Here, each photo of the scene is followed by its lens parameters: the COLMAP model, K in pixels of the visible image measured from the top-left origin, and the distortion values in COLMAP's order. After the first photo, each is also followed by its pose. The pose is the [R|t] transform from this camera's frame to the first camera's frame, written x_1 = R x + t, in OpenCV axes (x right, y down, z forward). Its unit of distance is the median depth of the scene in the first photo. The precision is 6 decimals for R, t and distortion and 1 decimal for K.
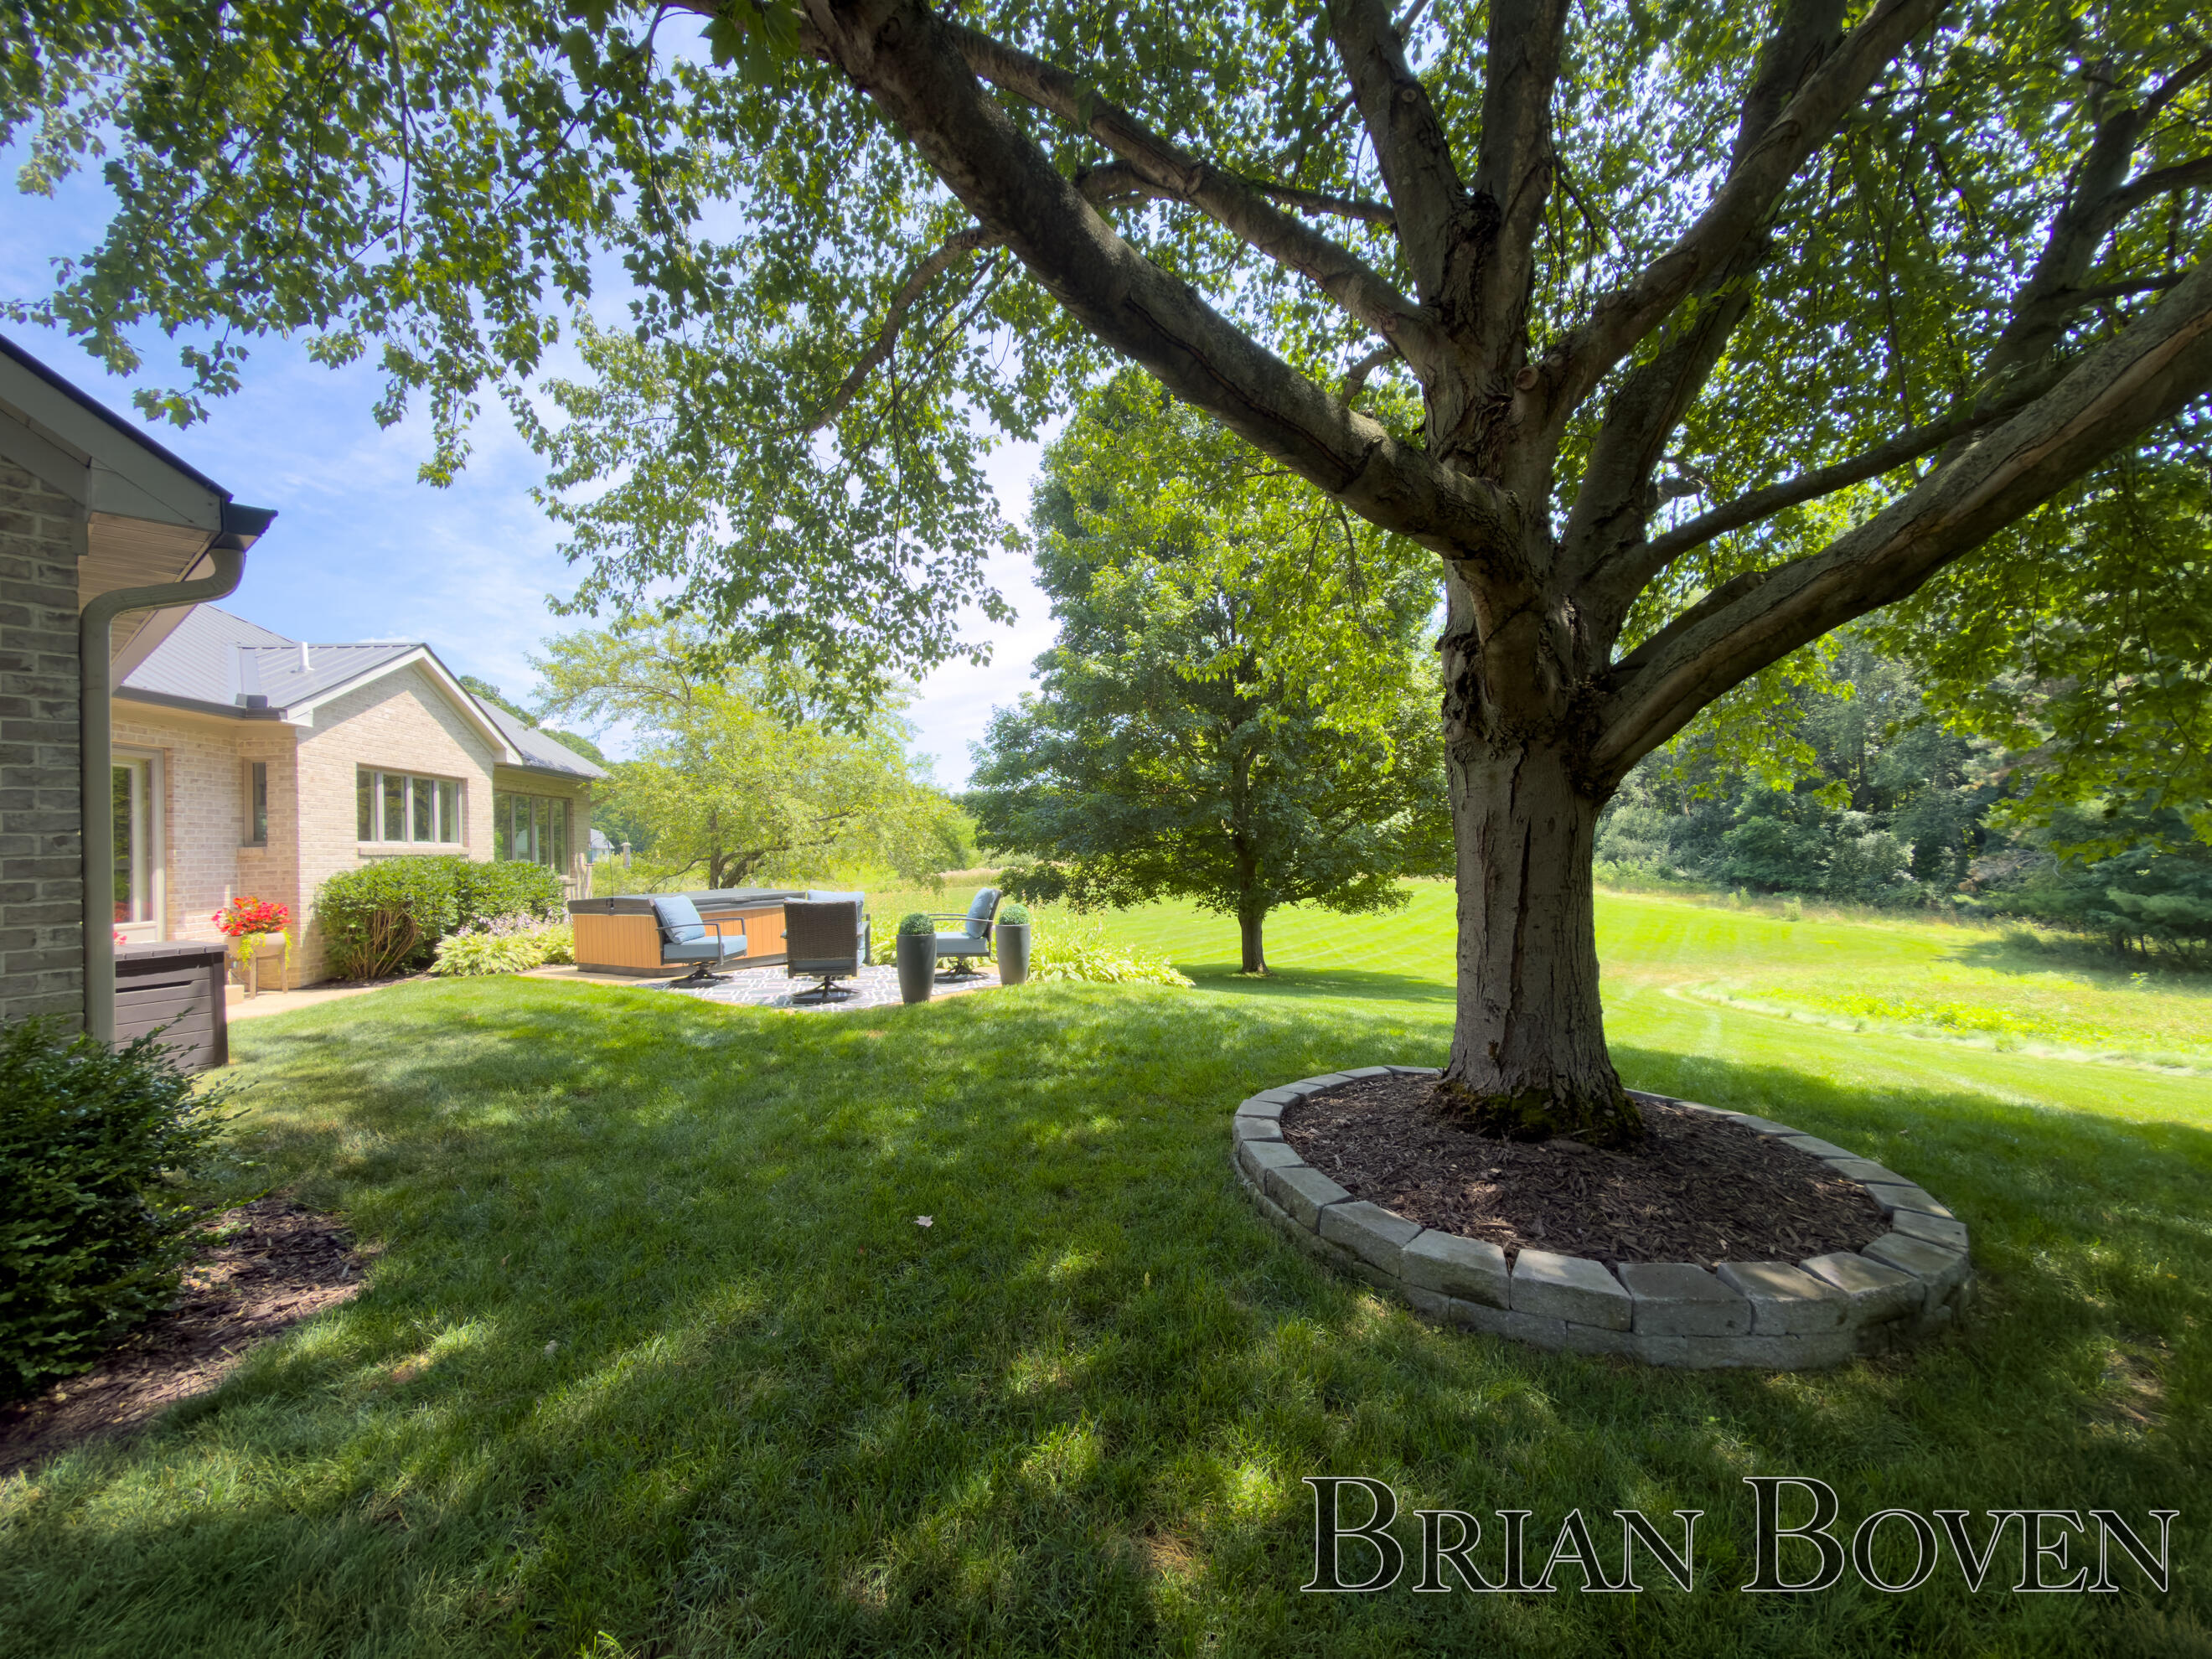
lens RADIAL K [[884.2, 0, 1106.0], [0, 884.2, 829.5], [0, 0, 1]] dist [0.000692, 0.000021]
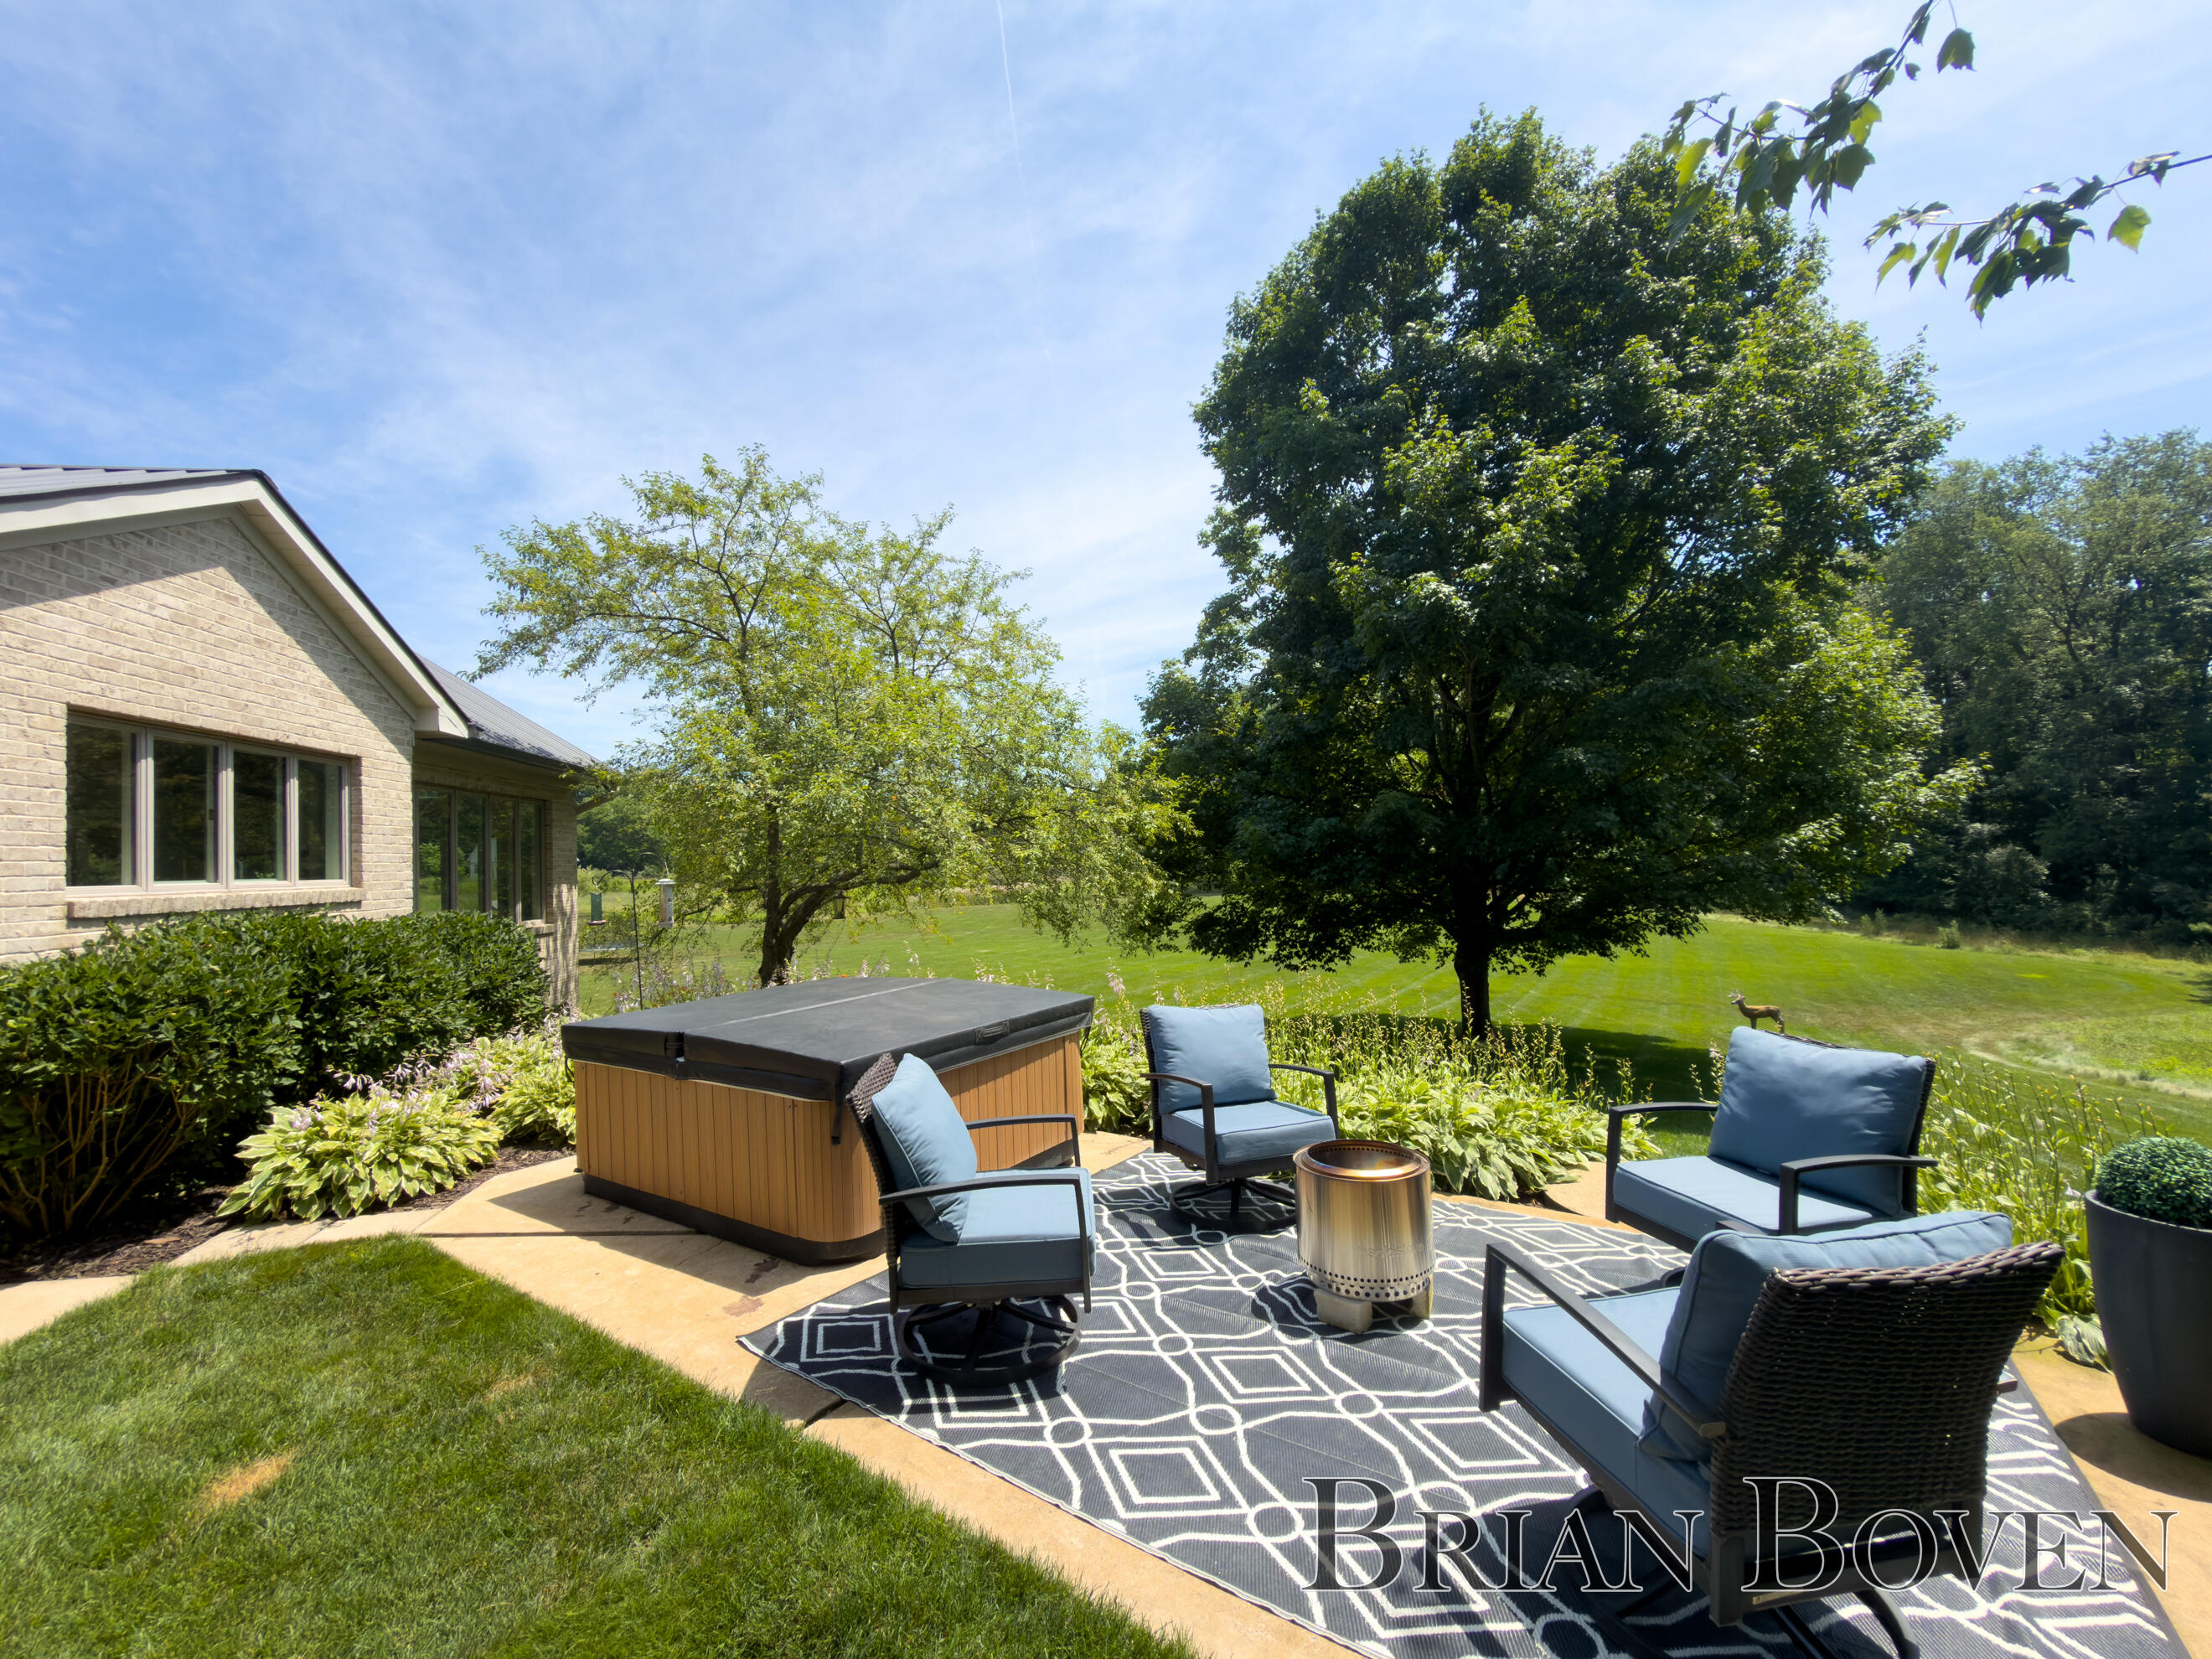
lens RADIAL K [[898.5, 0, 1106.0], [0, 898.5, 829.5], [0, 0, 1]] dist [0.000969, 0.000019]
pose [[0.999677, 0.001912, 0.025329, -0.299699], [-0.001614, 0.999929, -0.011782, -0.009009], [-0.025350, 0.011737, 0.999610, 0.468192]]
